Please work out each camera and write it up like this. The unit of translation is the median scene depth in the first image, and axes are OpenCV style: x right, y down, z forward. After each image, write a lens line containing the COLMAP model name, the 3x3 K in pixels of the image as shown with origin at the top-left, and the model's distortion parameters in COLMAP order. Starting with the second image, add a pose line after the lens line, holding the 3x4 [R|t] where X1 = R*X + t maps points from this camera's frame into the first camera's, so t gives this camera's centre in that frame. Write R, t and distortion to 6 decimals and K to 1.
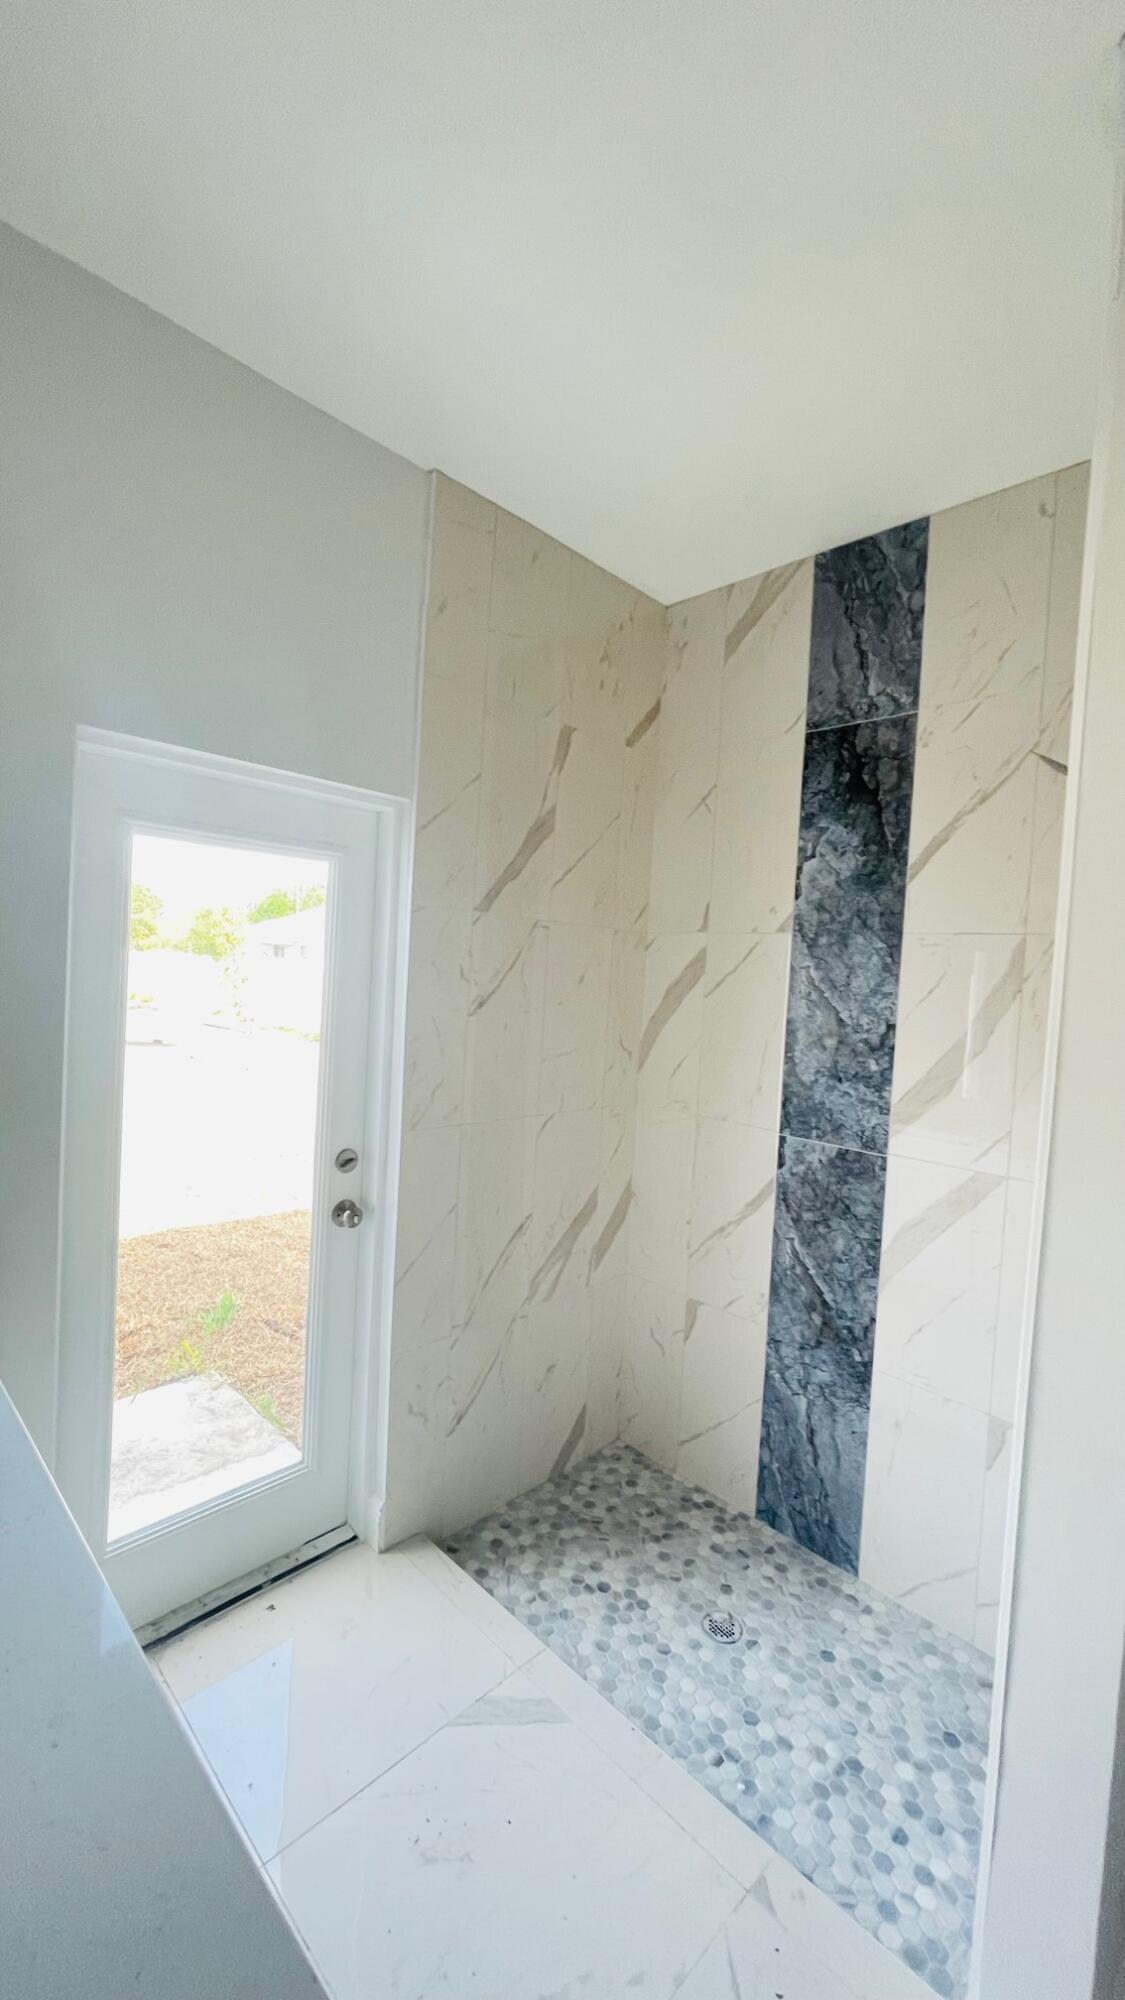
lens RADIAL K [[809.5, 0, 558.7], [0, 809.5, 1002.6], [0, 0, 1]] dist [-0.001167, 0.000428]
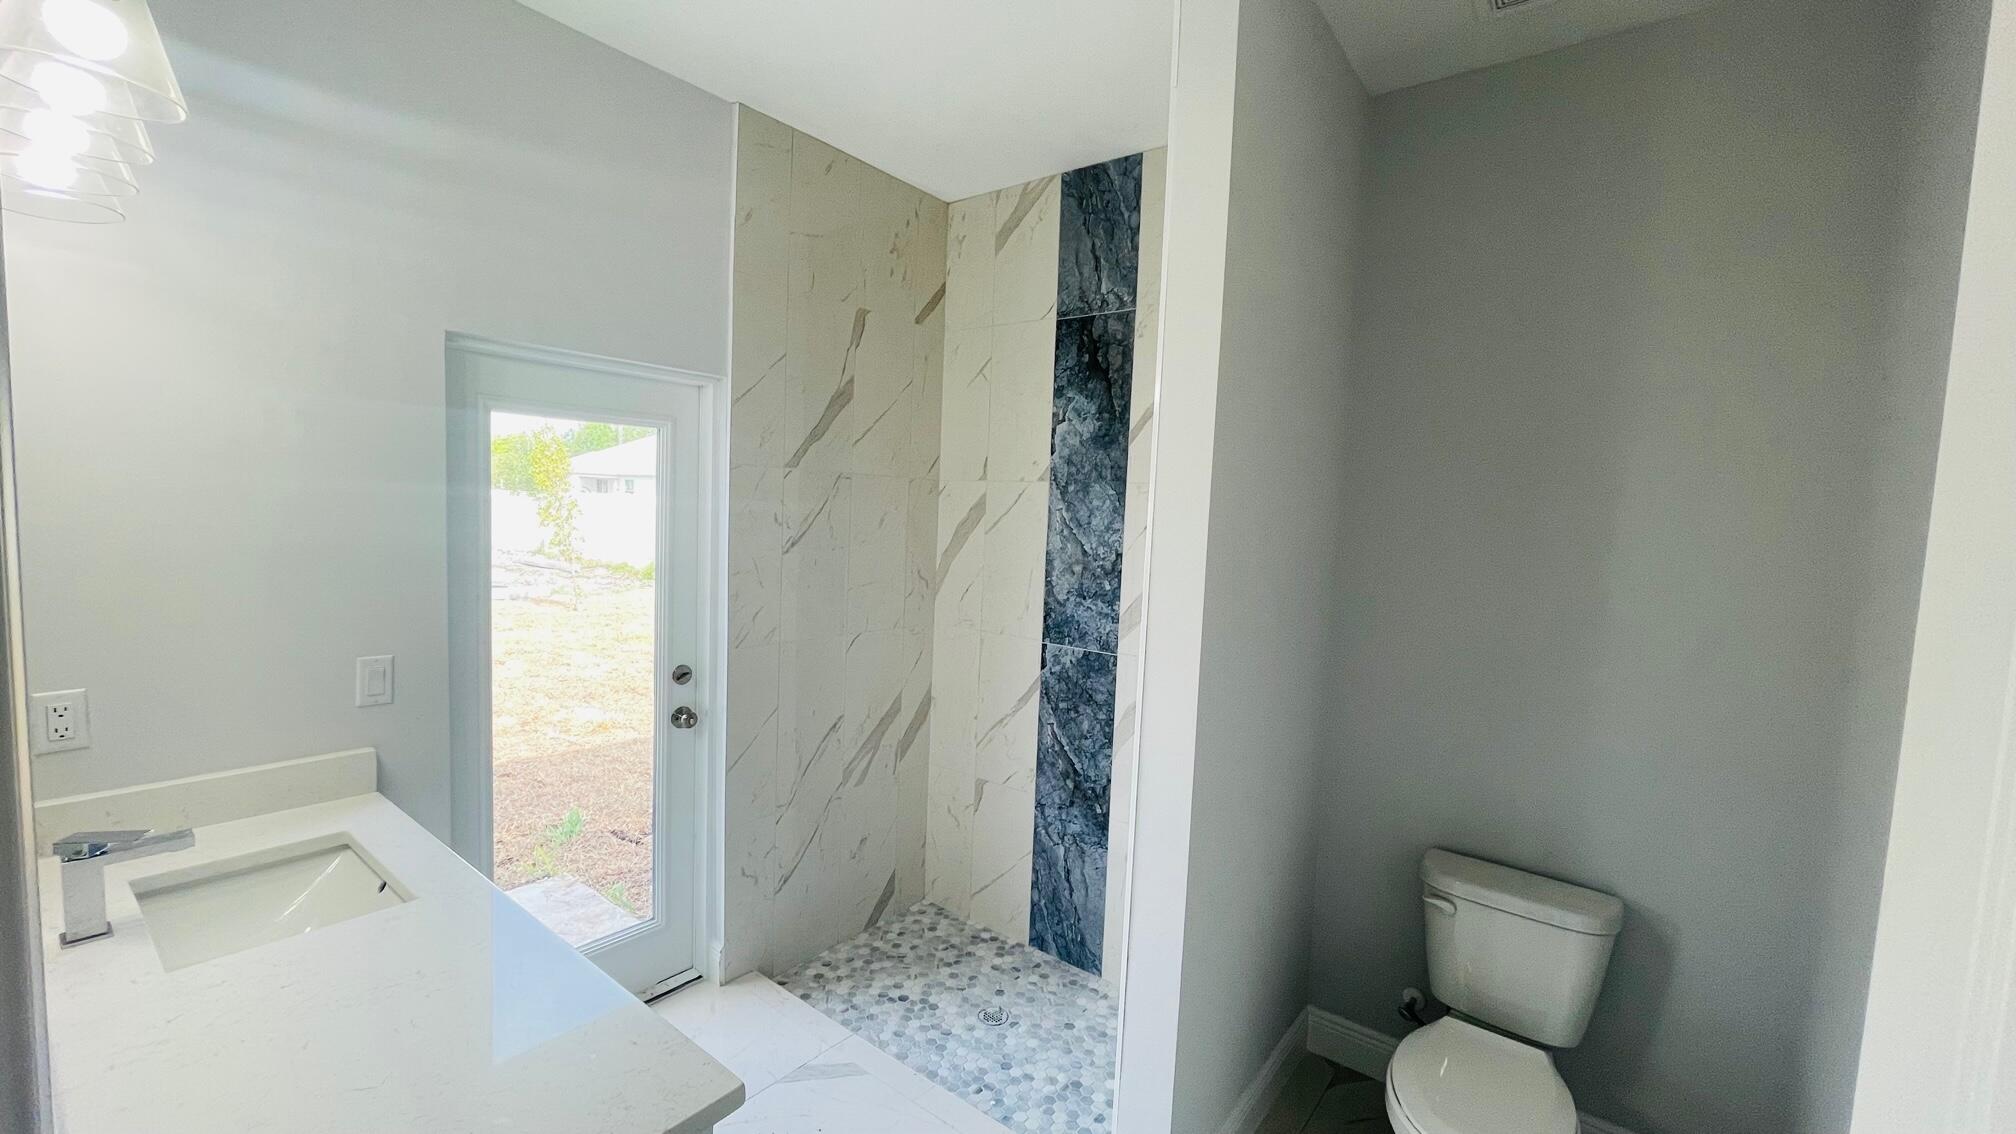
lens RADIAL K [[821.3, 0, 1010.3], [0, 821.3, 575.8], [0, 0, 1]] dist [0.020453, 0.000181]
pose [[0.991809, -0.022879, 0.125662, 0.069340], [0.017315, 0.998828, 0.045191, 0.000314], [-0.126549, -0.042645, 0.991043, -0.267348]]
